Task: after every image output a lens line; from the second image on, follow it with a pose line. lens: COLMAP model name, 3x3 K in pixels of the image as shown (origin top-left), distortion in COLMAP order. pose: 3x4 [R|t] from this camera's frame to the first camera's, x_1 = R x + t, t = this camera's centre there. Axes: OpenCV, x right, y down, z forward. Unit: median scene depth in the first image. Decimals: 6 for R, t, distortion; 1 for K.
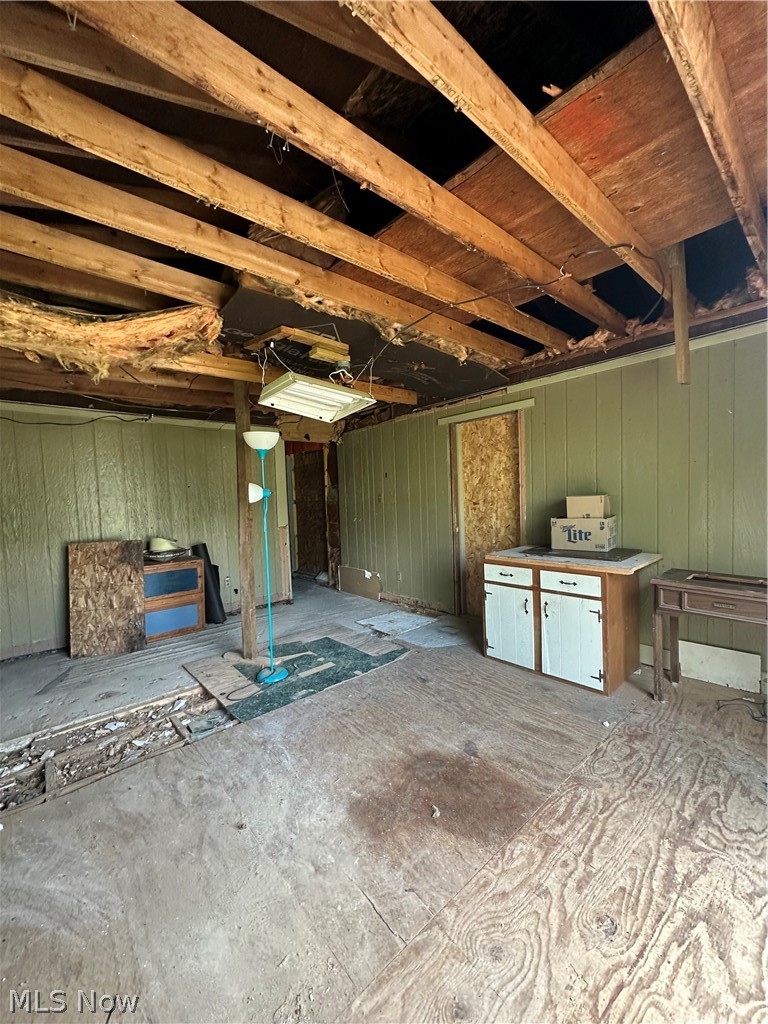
lens RADIAL K [[407.4, 0, 384.0], [0, 407.4, 512.0], [0, 0, 1]] dist [0.000556, 0.000165]
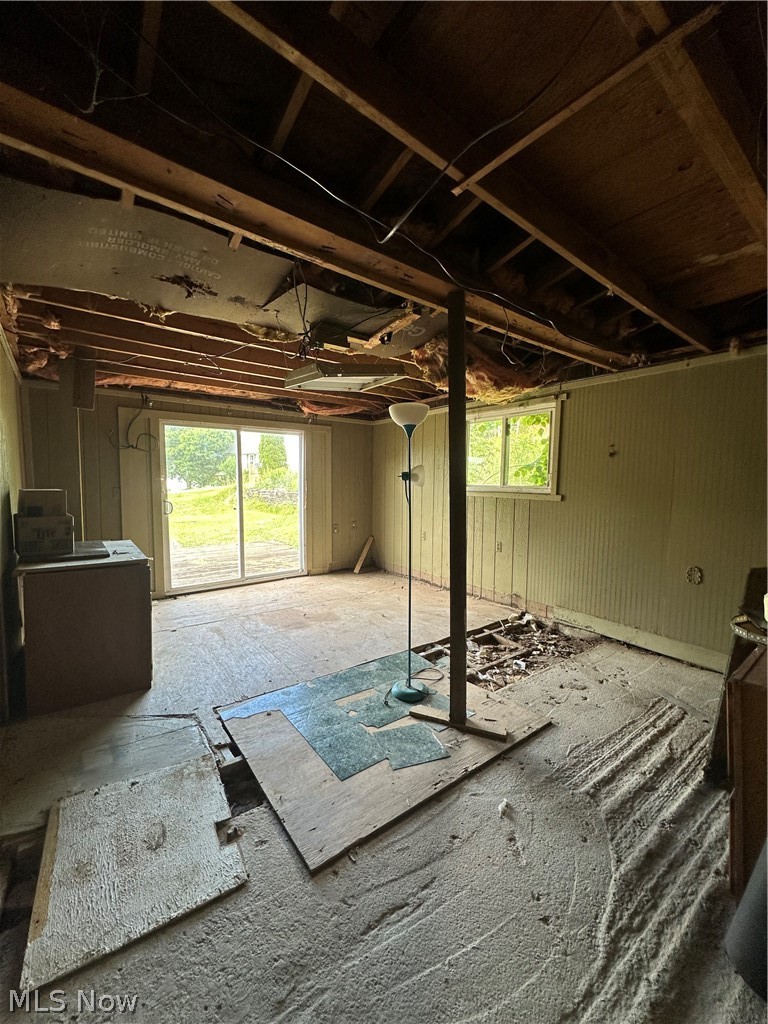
lens RADIAL K [[407.4, 0, 384.0], [0, 407.4, 512.0], [0, 0, 1]] dist [0.000556, 0.000165]
pose [[-0.997462, 0.015813, 0.069429, -0.250472], [0.024011, 0.992617, 0.118891, -0.060246], [-0.067036, 0.120257, -0.990477, 1.578288]]
